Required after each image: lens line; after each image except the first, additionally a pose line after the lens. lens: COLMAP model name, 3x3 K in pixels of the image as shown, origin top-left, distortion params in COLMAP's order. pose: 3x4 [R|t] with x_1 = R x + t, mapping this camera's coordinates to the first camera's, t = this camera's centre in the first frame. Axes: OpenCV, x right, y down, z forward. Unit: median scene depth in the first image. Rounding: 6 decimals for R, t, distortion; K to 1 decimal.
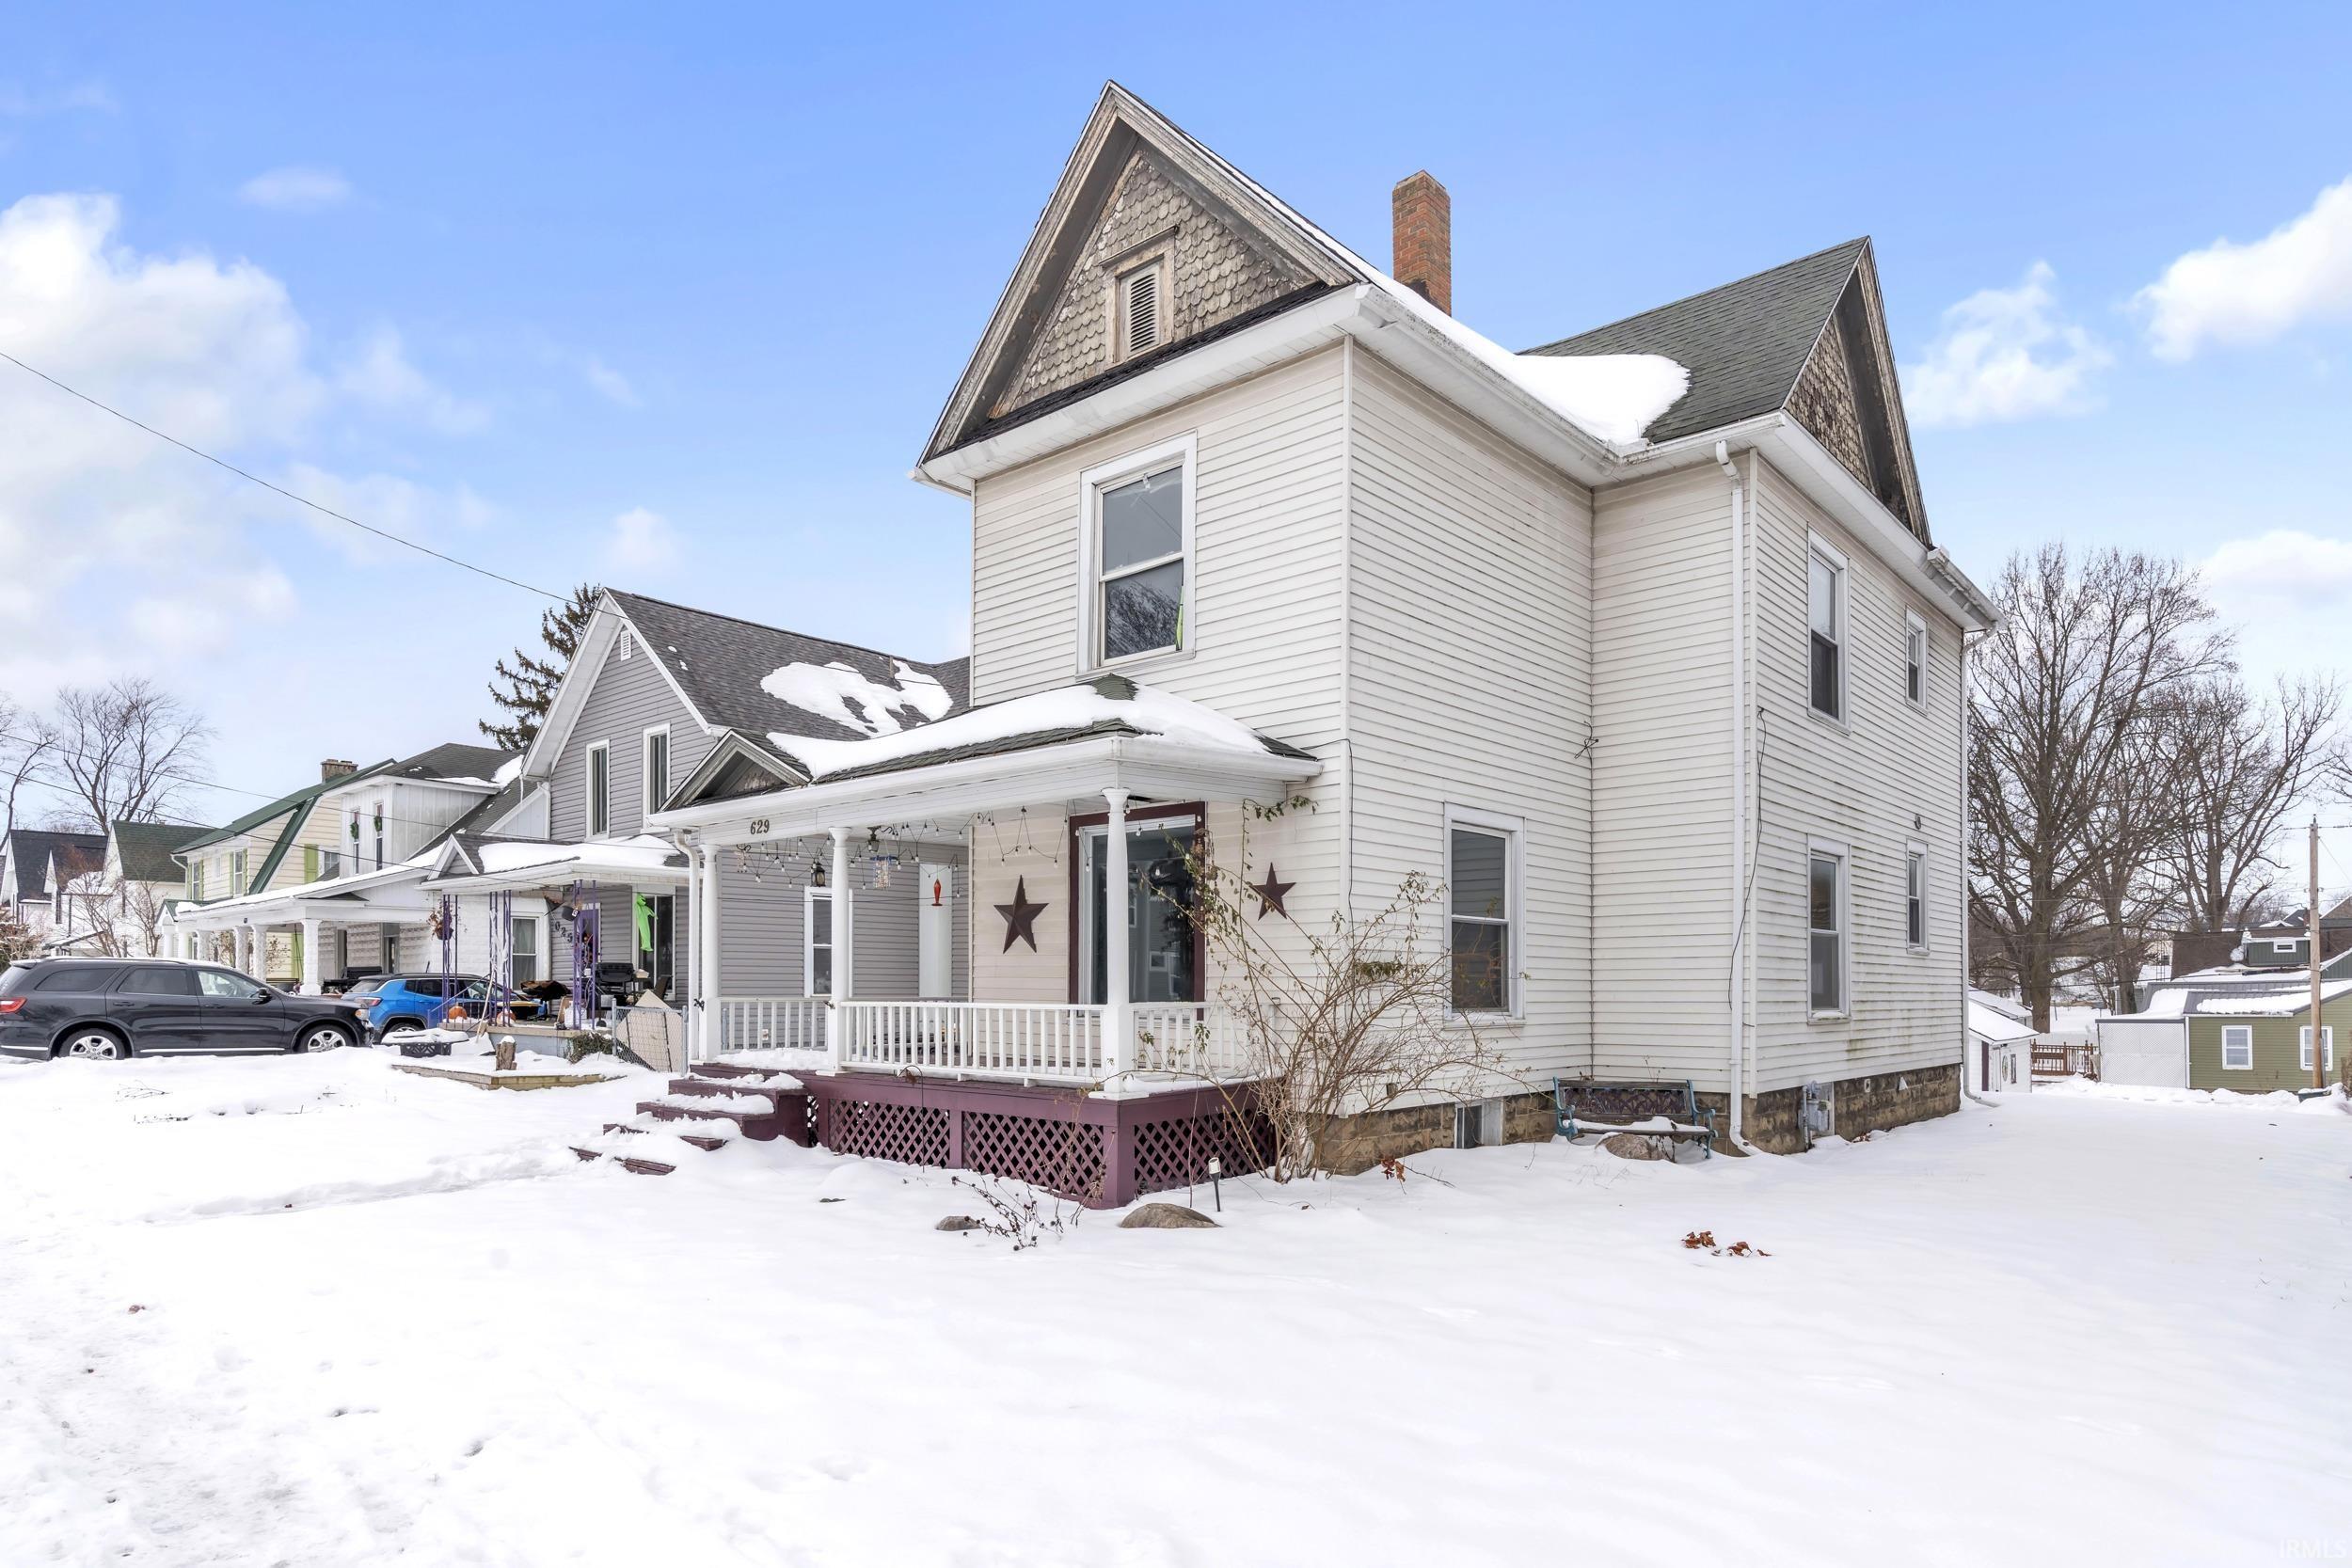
lens RADIAL K [[1323.5, 0, 1179.5], [0, 1323.5, 983.2], [0, 0, 1]] dist [-0.000800, -0.000548]
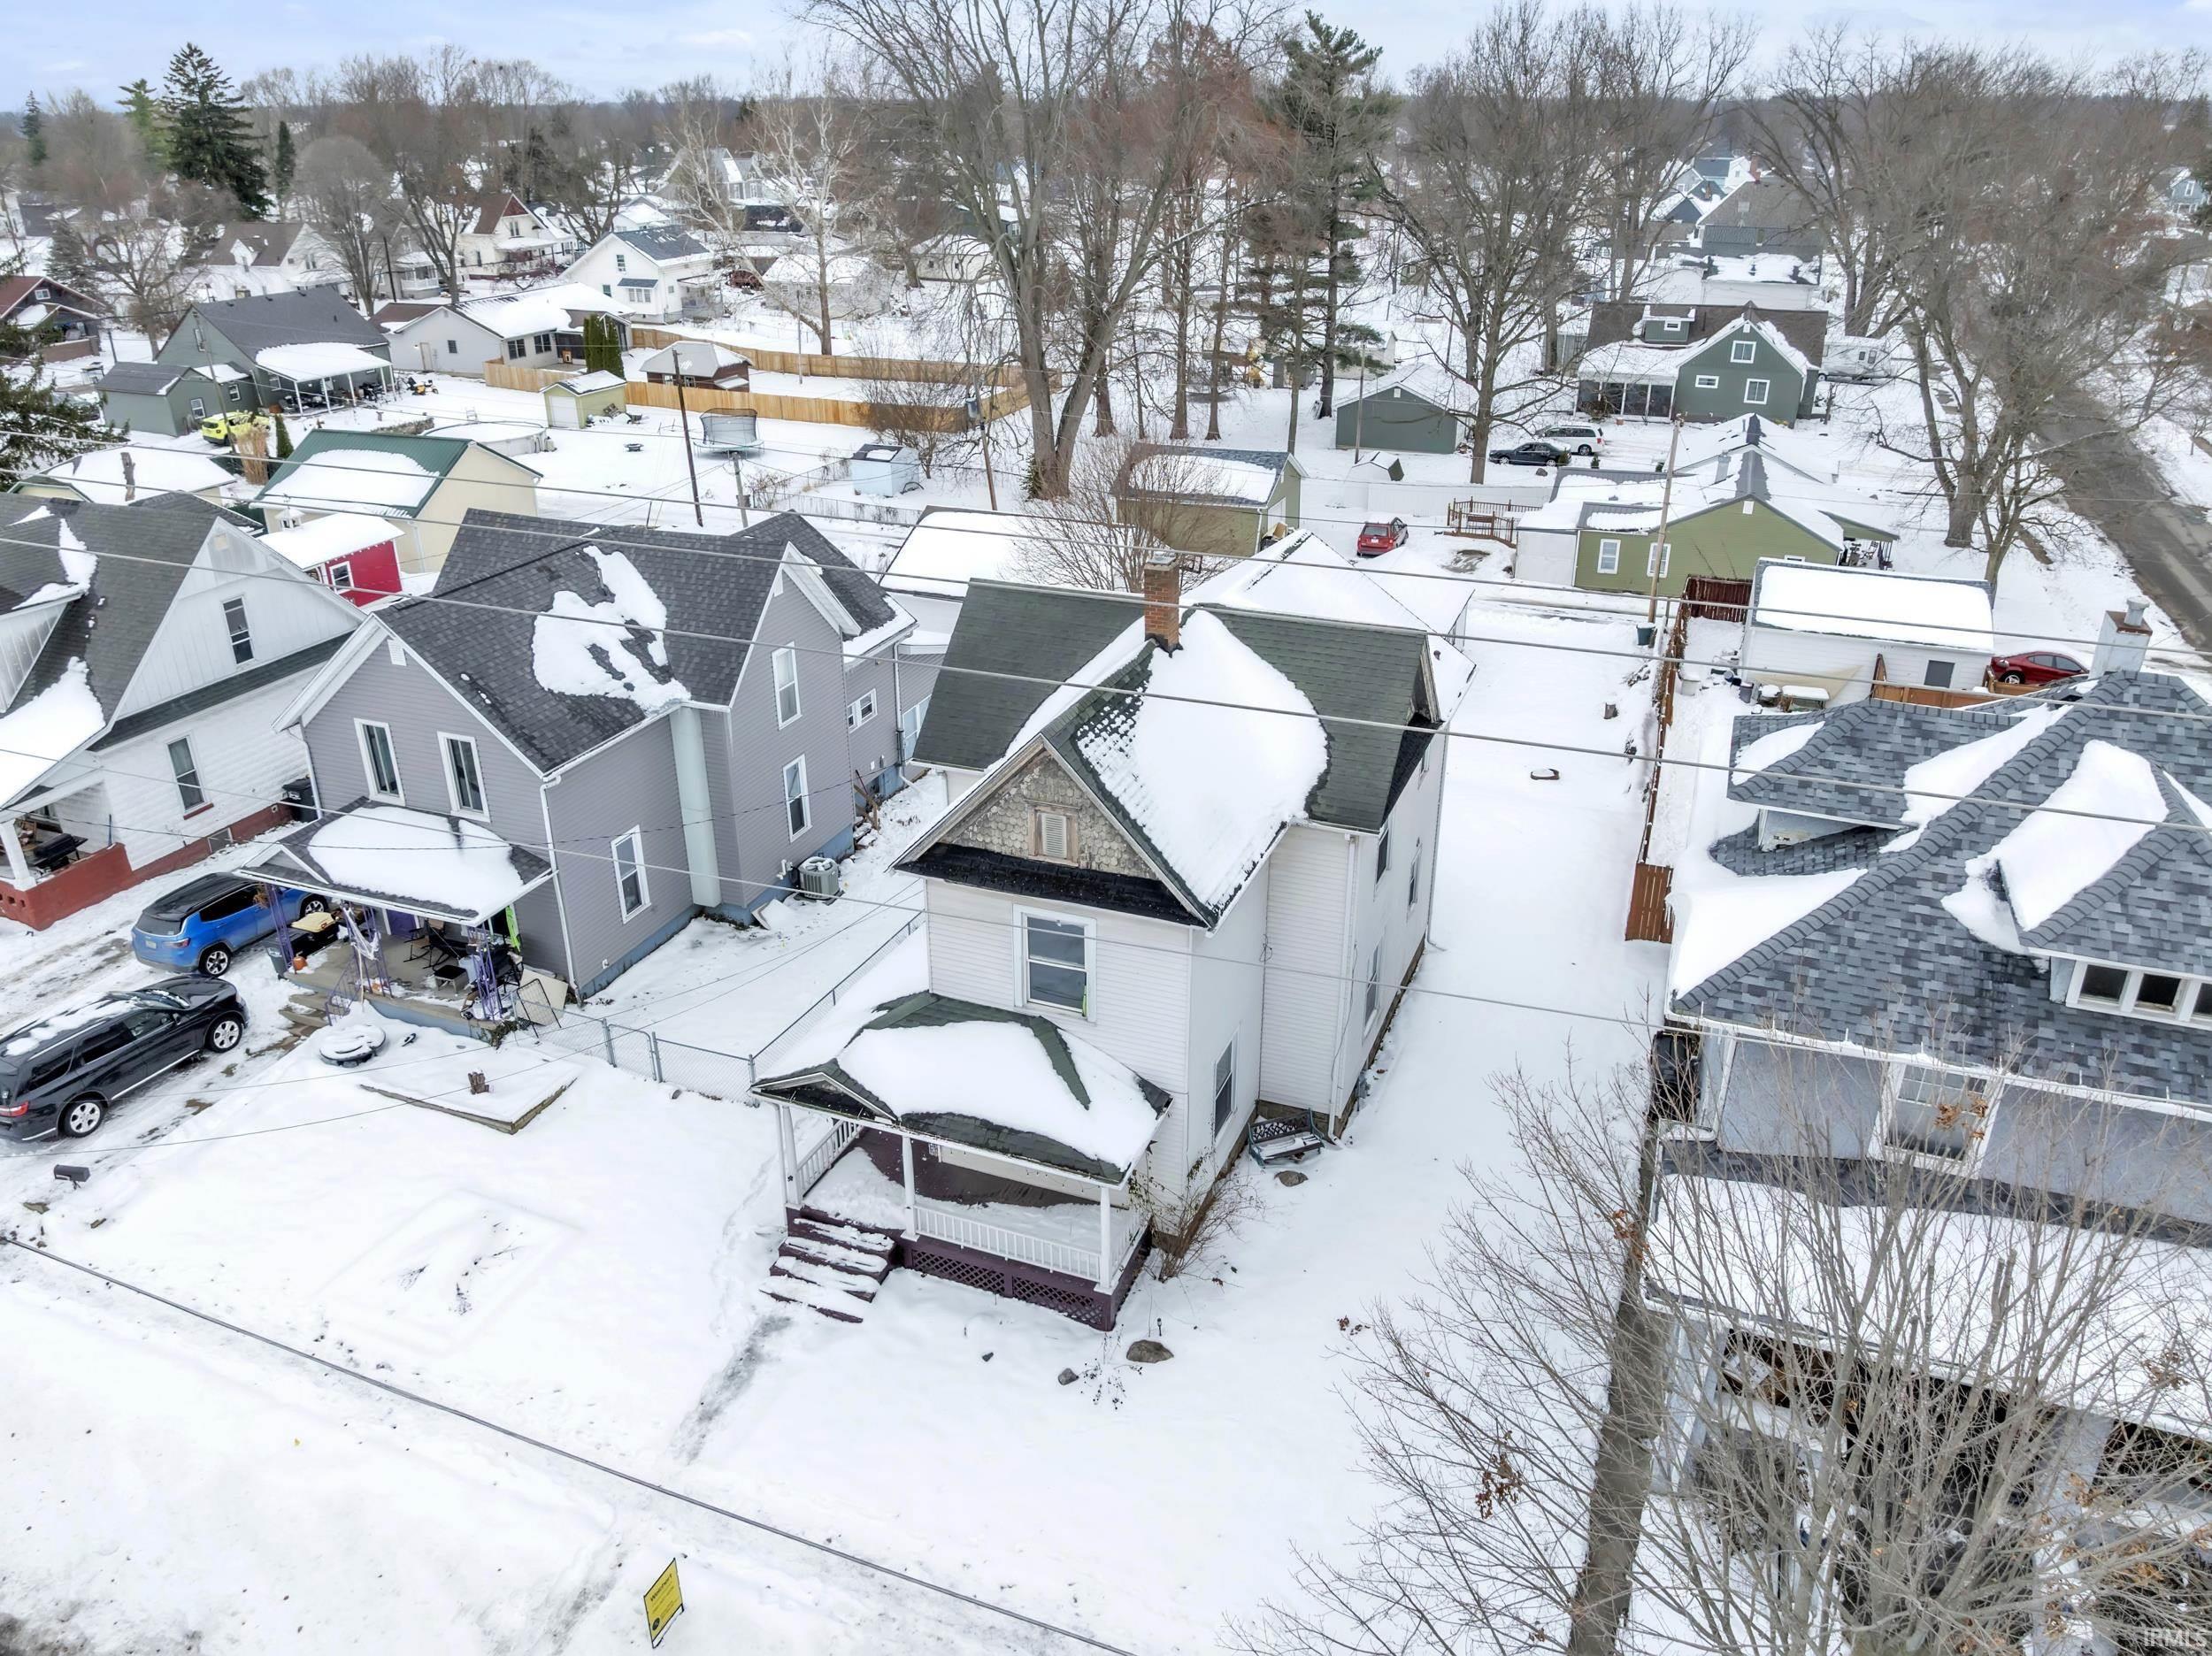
lens RADIAL K [[1549.6, 0, 1106.0], [0, 1549.6, 828.0], [0, 0, 1]] dist [-0.038000, -0.000825]
pose [[0.937075, -0.153389, 0.313627, -0.335711], [0.004415, 0.903451, 0.428668, -0.779091], [-0.349100, -0.400309, 0.847279, -0.405737]]
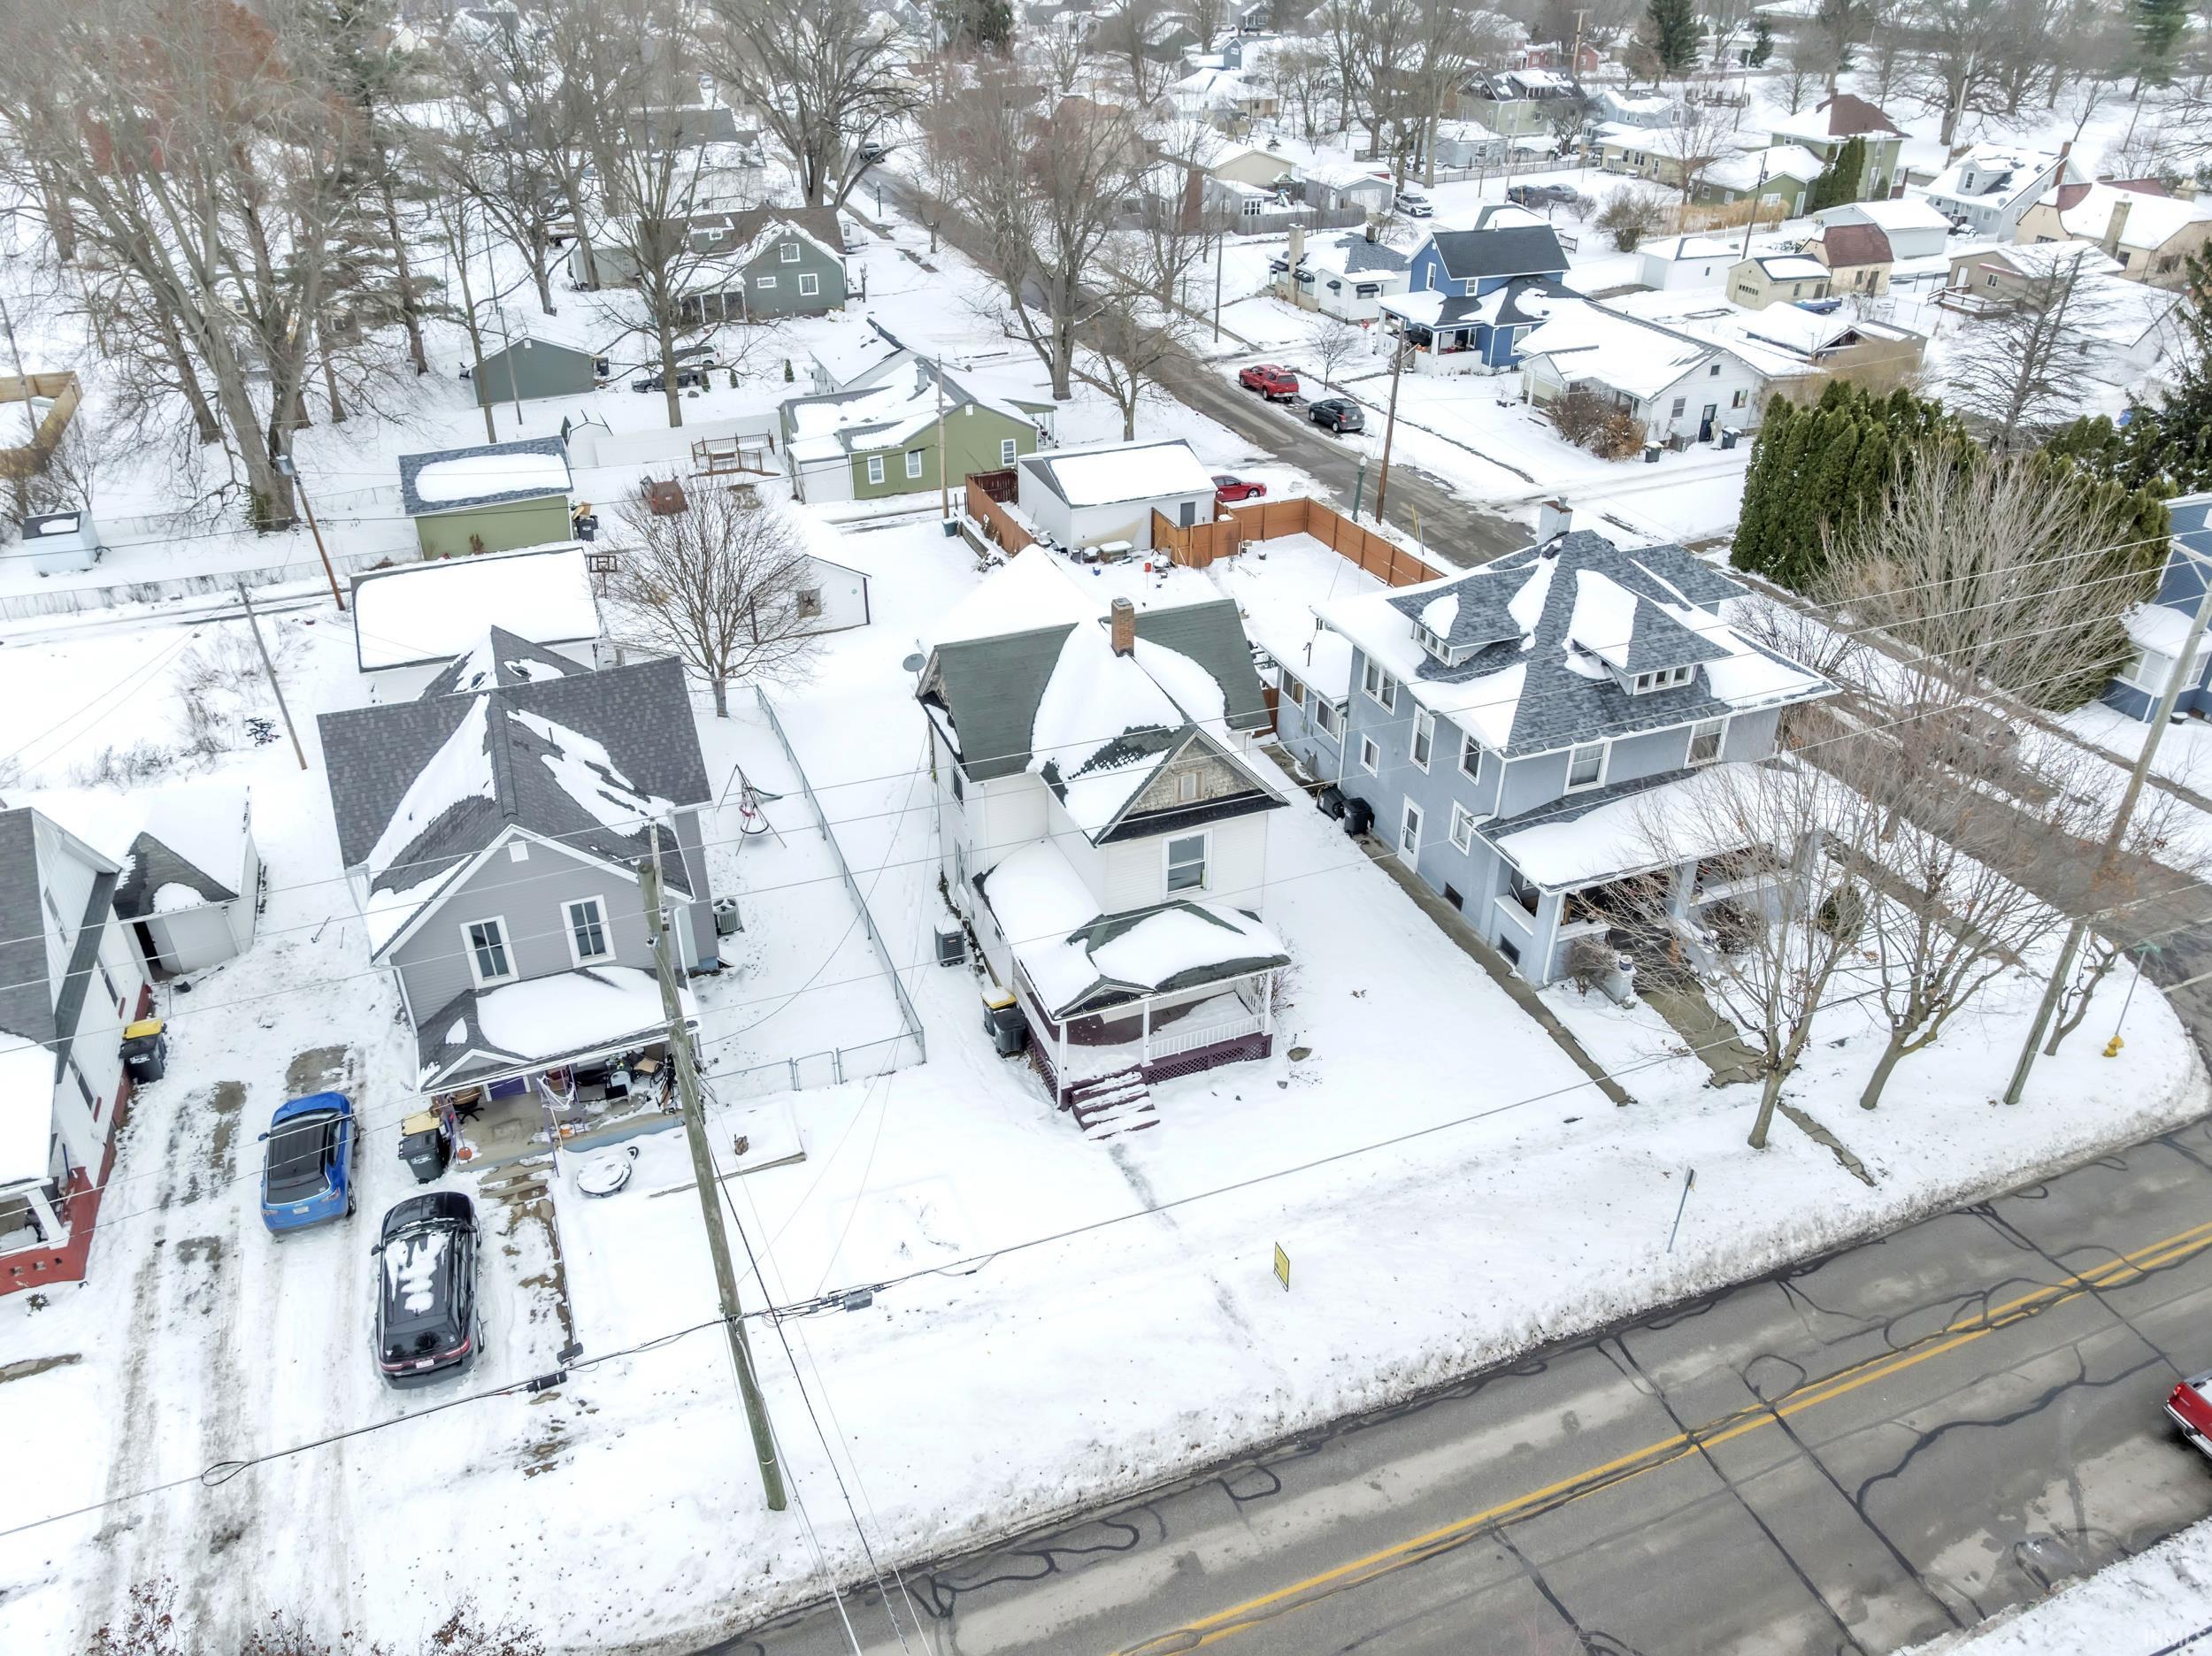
lens RADIAL K [[1549.0, 0, 1106.0], [0, 1549.0, 828.0], [0, 0, 1]] dist [-0.019144, -0.000804]
pose [[0.444814, -0.468011, 0.763614, -1.493426], [0.000825, 0.852820, 0.522204, -1.210388], [-0.895623, -0.231654, 0.379732, -0.057449]]
